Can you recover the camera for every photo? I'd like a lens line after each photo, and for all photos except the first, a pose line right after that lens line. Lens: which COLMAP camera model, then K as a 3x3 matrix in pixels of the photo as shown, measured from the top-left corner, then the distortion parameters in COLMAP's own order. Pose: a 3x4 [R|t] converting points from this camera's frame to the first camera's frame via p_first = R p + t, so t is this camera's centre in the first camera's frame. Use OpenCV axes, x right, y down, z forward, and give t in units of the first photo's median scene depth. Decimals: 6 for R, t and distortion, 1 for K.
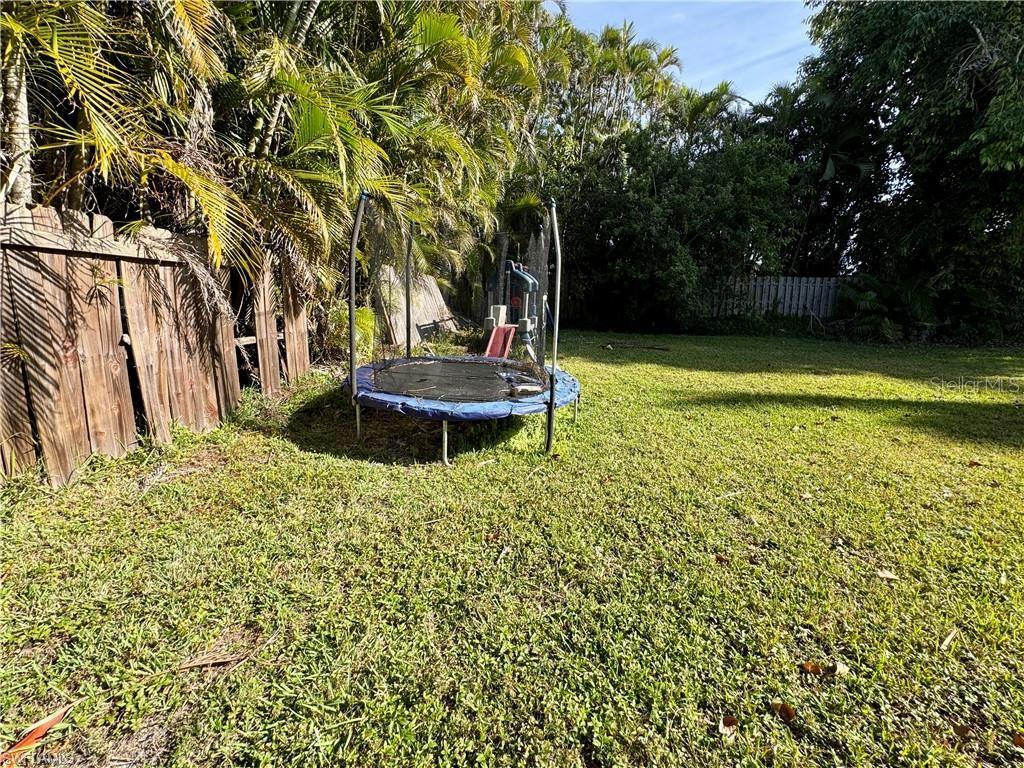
lens RADIAL K [[411.1, 0, 514.1], [0, 411.1, 383.5], [0, 0, 1]] dist [-0.005448, 0.000805]
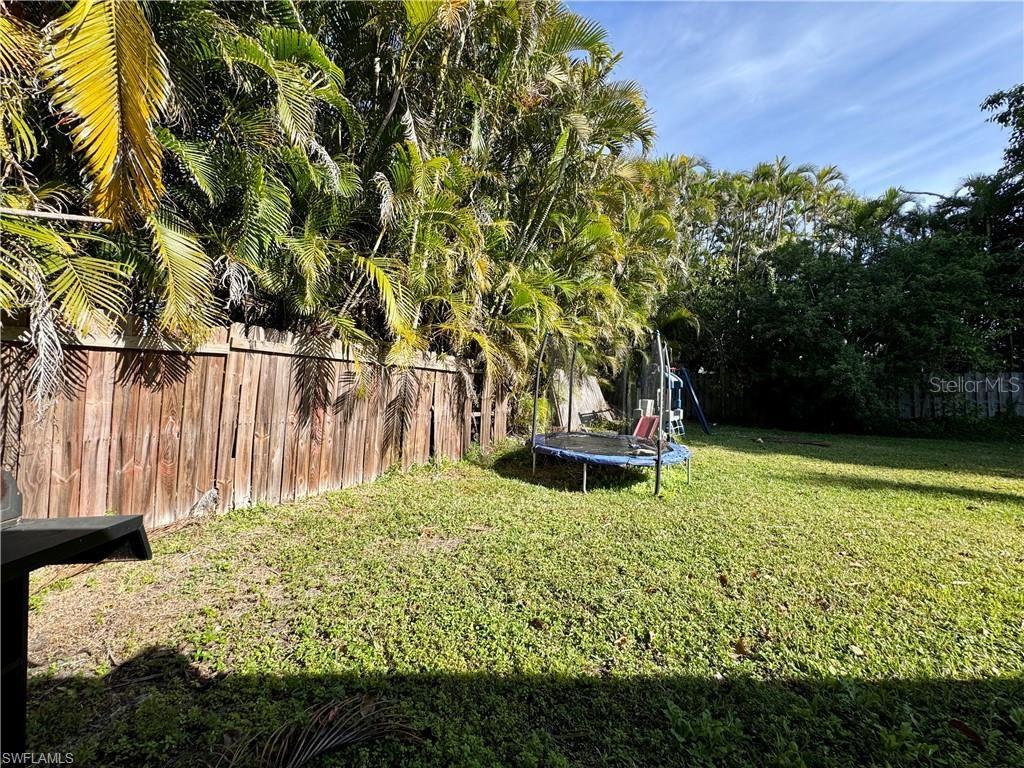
lens RADIAL K [[411.1, 0, 511.8], [0, 411.1, 386.7], [0, 0, 1]] dist [-0.005448, 0.000805]
pose [[0.915651, -0.000162, -0.401974, 0.144068], [-0.091365, 0.973743, -0.208511, 0.104843], [0.391453, 0.227649, 0.891594, -0.412091]]
